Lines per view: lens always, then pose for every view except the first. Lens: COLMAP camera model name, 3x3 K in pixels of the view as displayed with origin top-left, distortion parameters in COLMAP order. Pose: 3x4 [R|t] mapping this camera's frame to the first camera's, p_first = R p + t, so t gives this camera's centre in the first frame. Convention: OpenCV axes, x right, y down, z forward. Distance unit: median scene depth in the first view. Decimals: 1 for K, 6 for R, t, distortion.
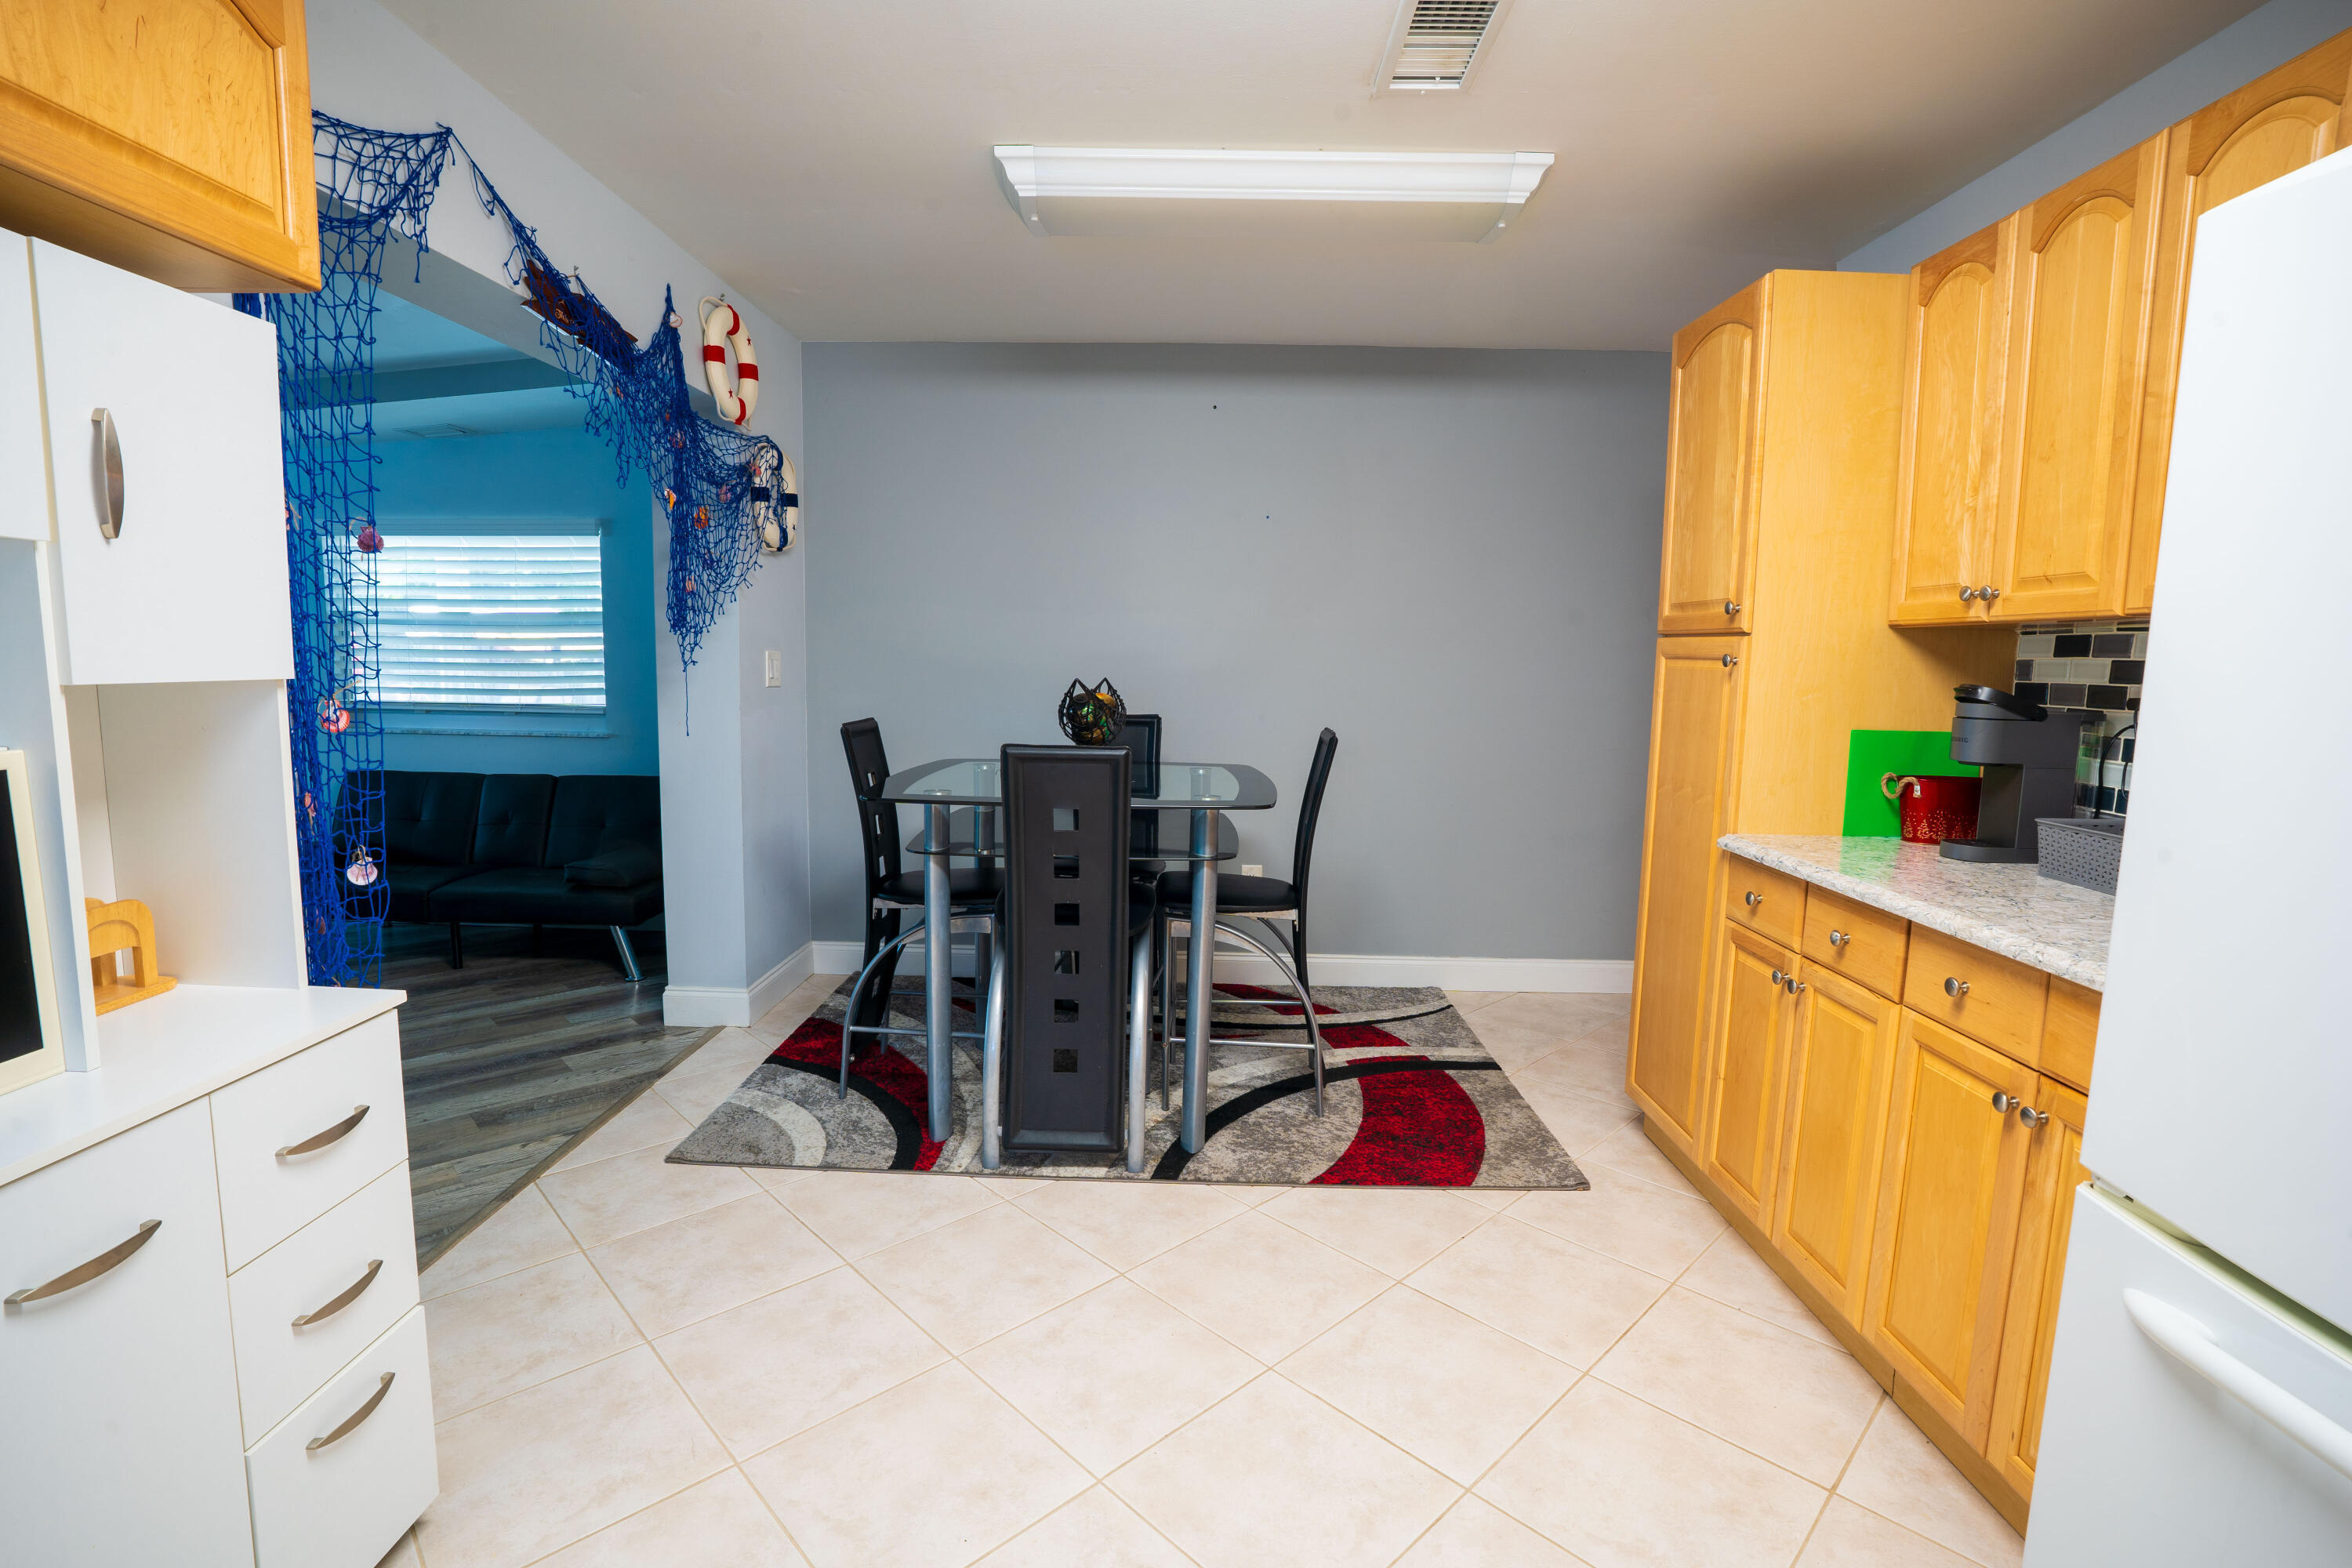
lens RADIAL K [[1086.8, 0, 1169.3], [0, 1086.8, 779.2], [0, 0, 1]] dist [-0.069865, 0.025234]
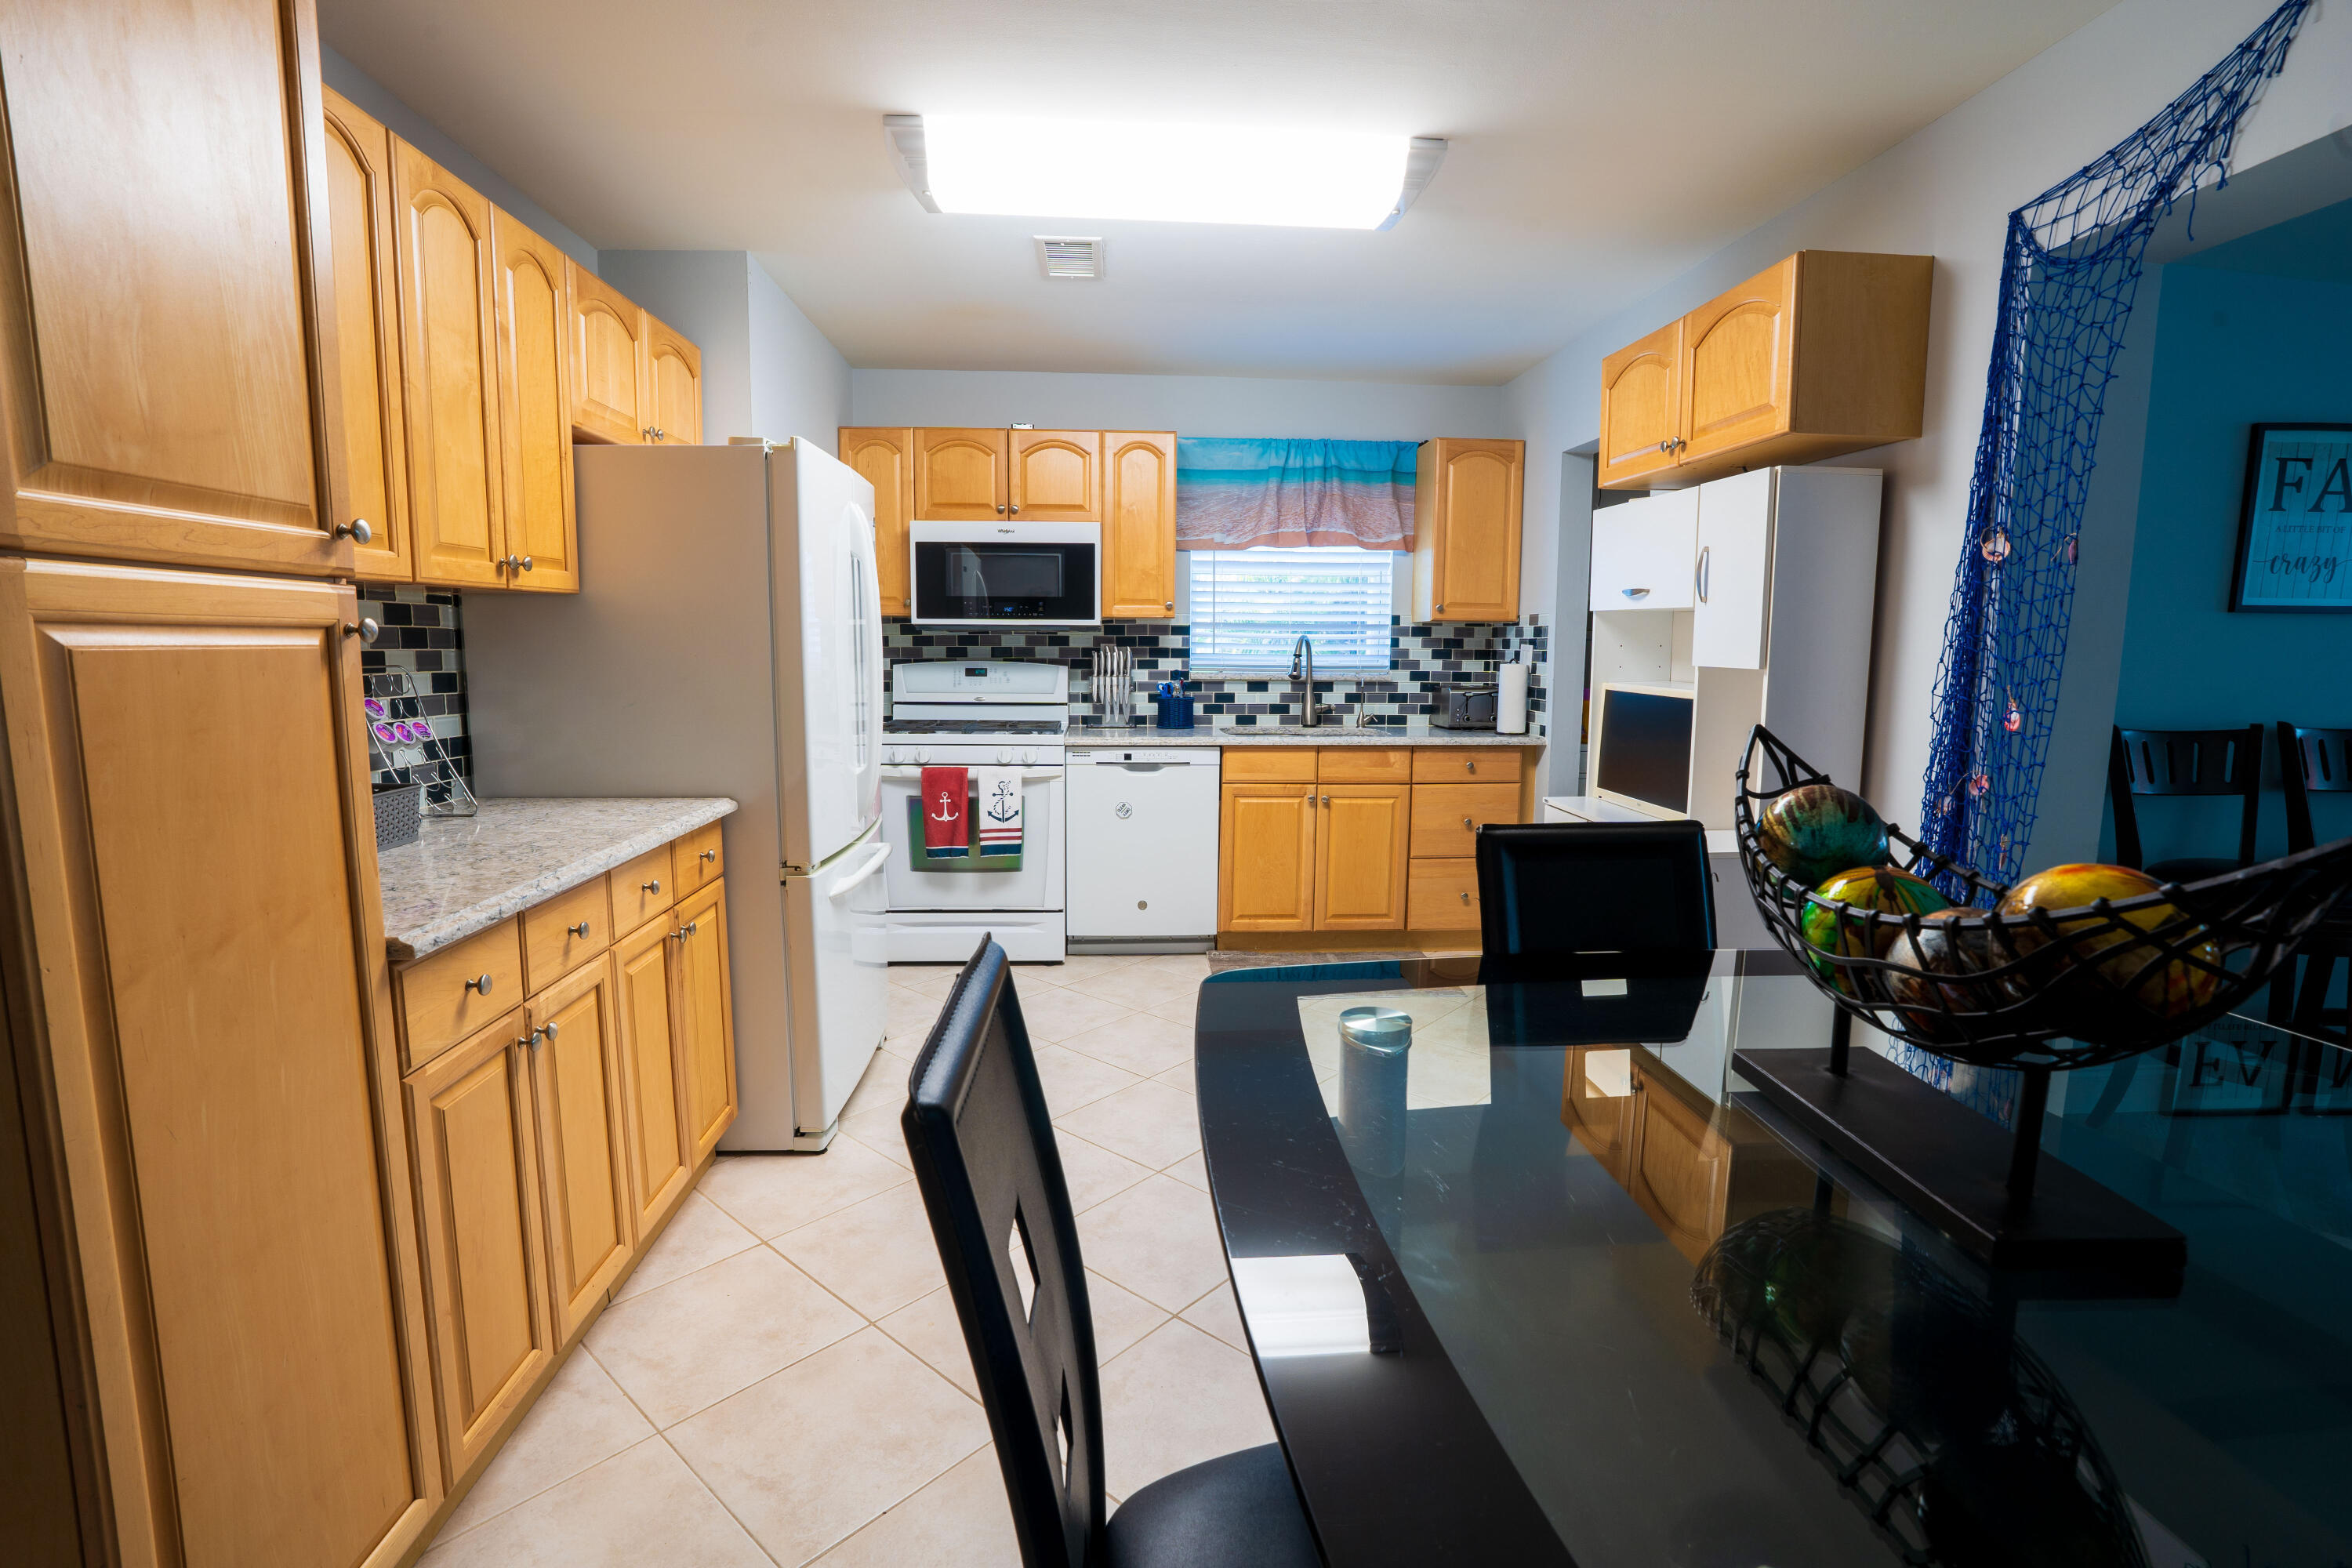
lens RADIAL K [[1086.8, 0, 1169.3], [0, 1086.8, 779.2], [0, 0, 1]] dist [-0.069865, 0.025234]
pose [[-0.995468, -0.014703, -0.093956, 0.197928], [-0.036872, 0.970368, 0.238803, -0.208401], [0.087661, 0.241185, -0.966512, 1.827940]]
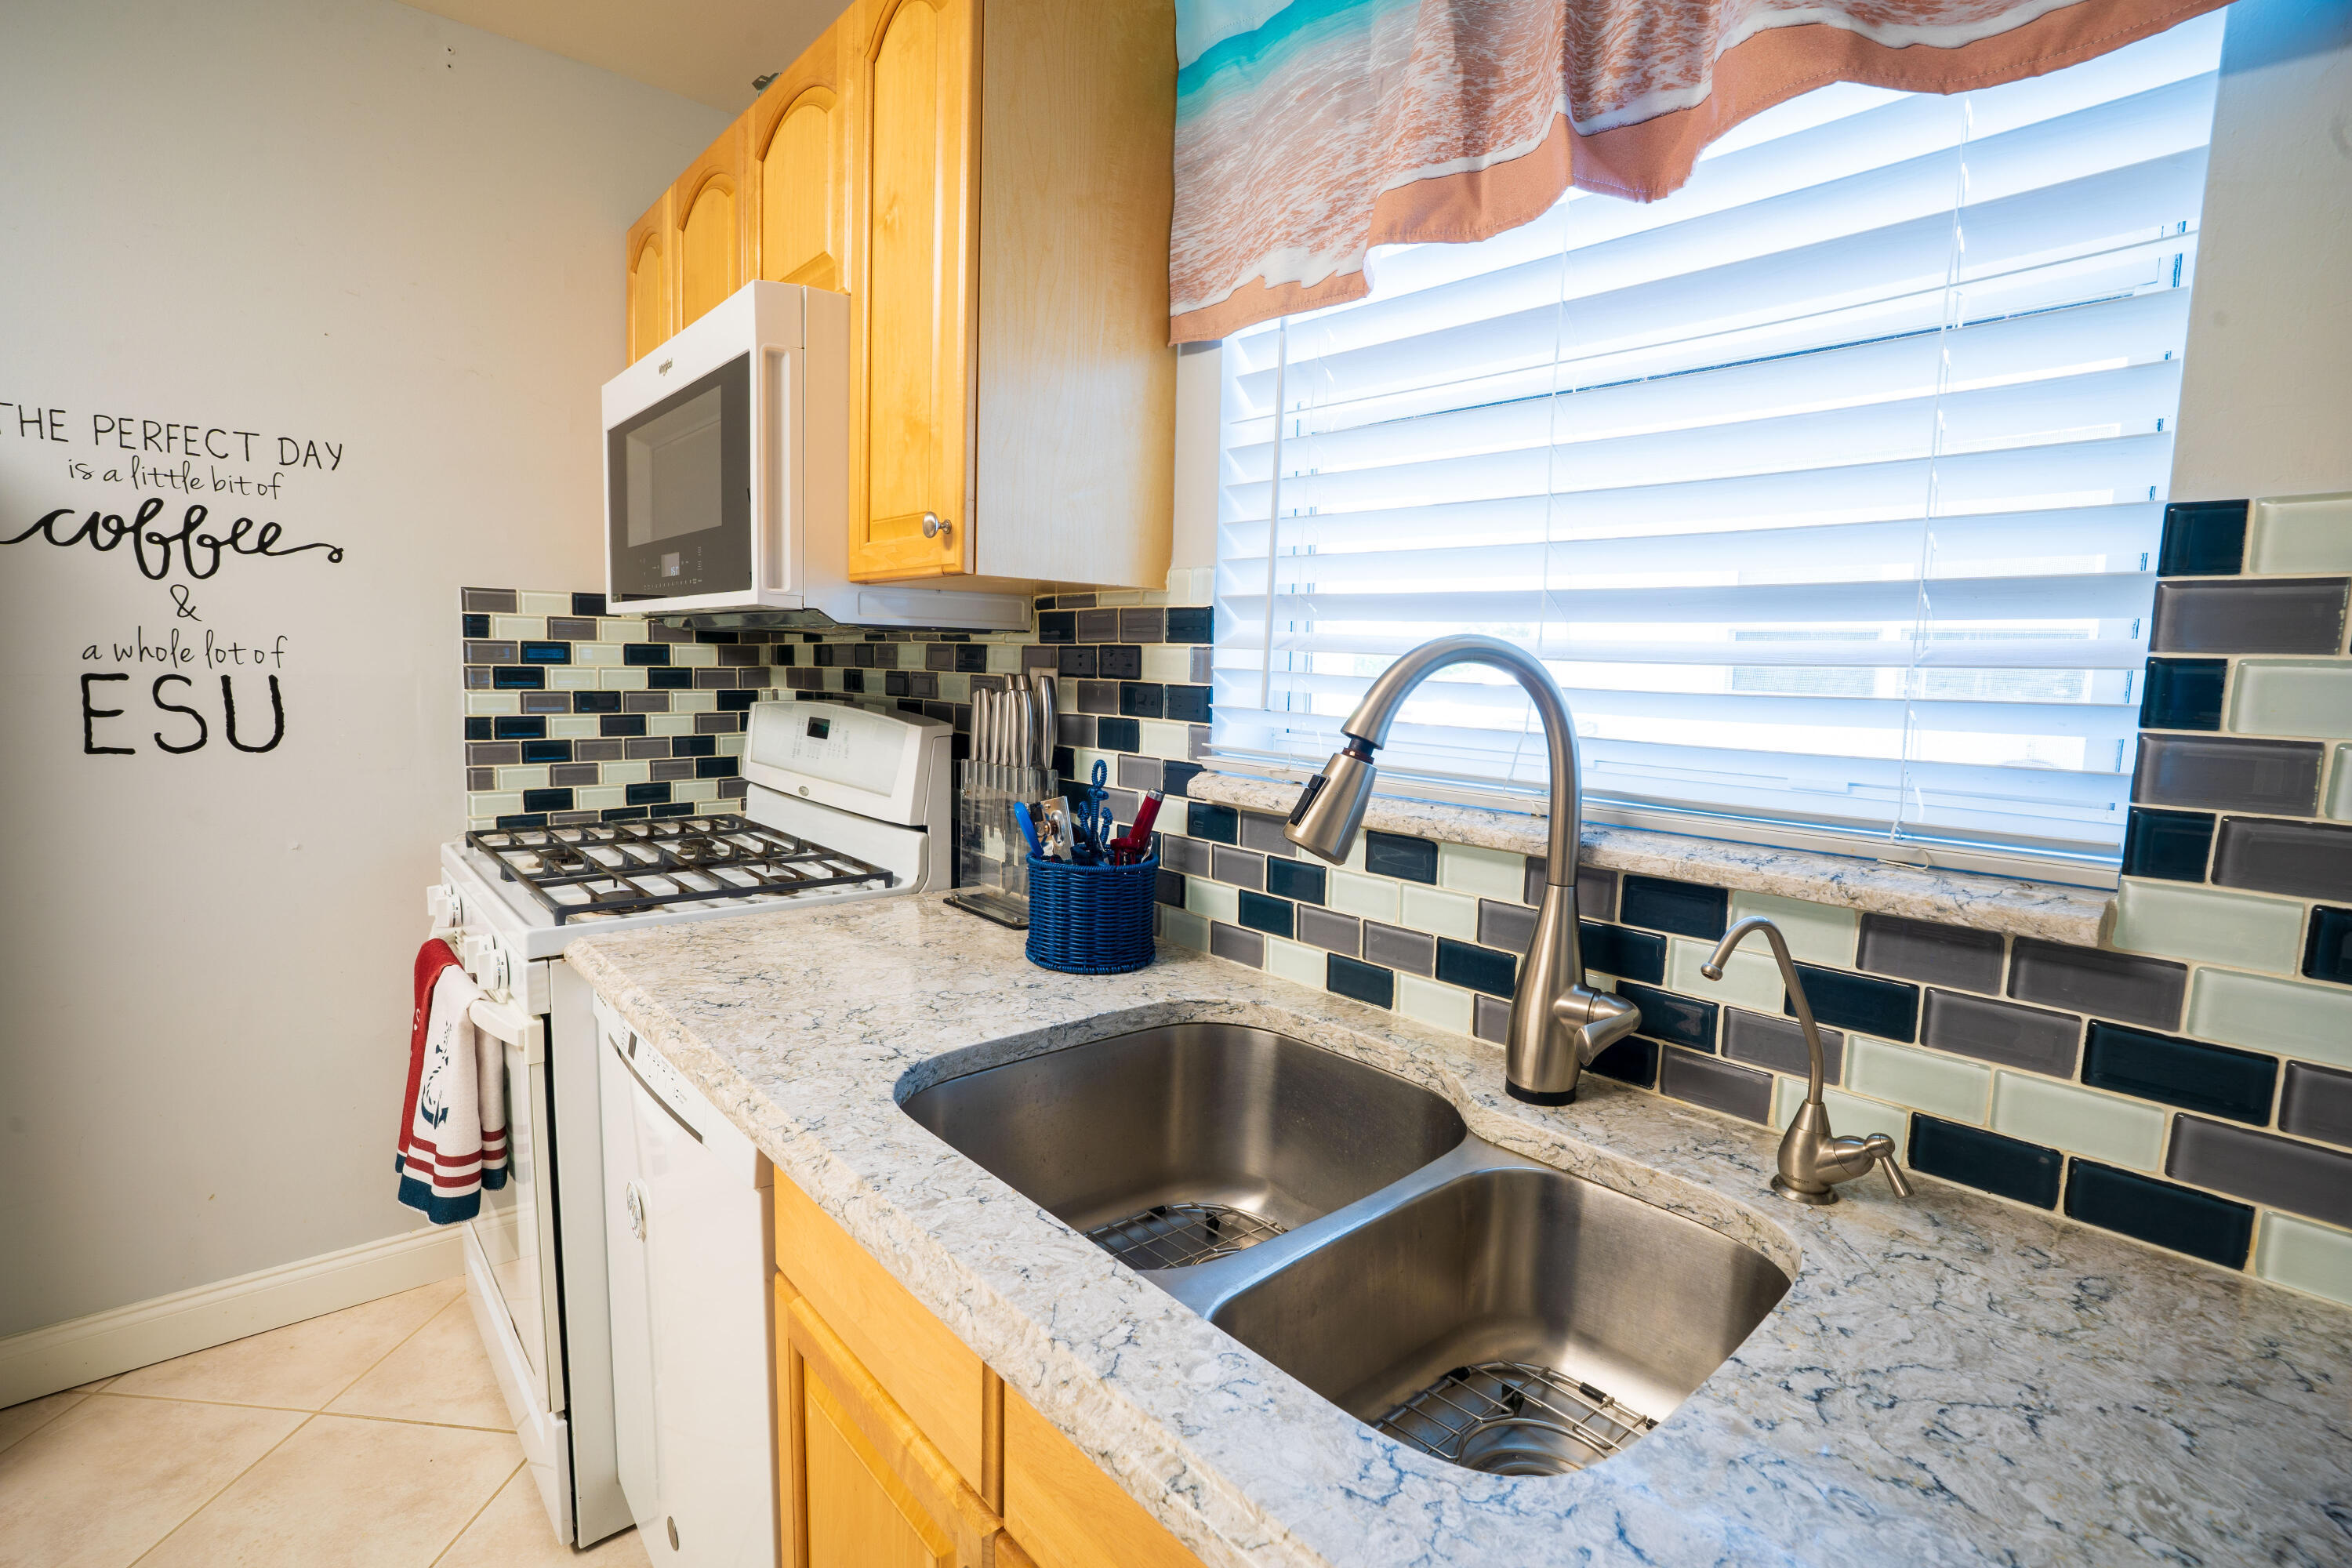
lens RADIAL K [[1086.8, 0, 1169.3], [0, 1086.8, 779.2], [0, 0, 1]] dist [-0.069865, 0.025234]
pose [[-0.681341, -0.117192, 0.722523, -0.558894], [0.046146, 0.978259, 0.202189, 0.000676], [-0.730510, 0.171101, -0.661120, -0.094780]]
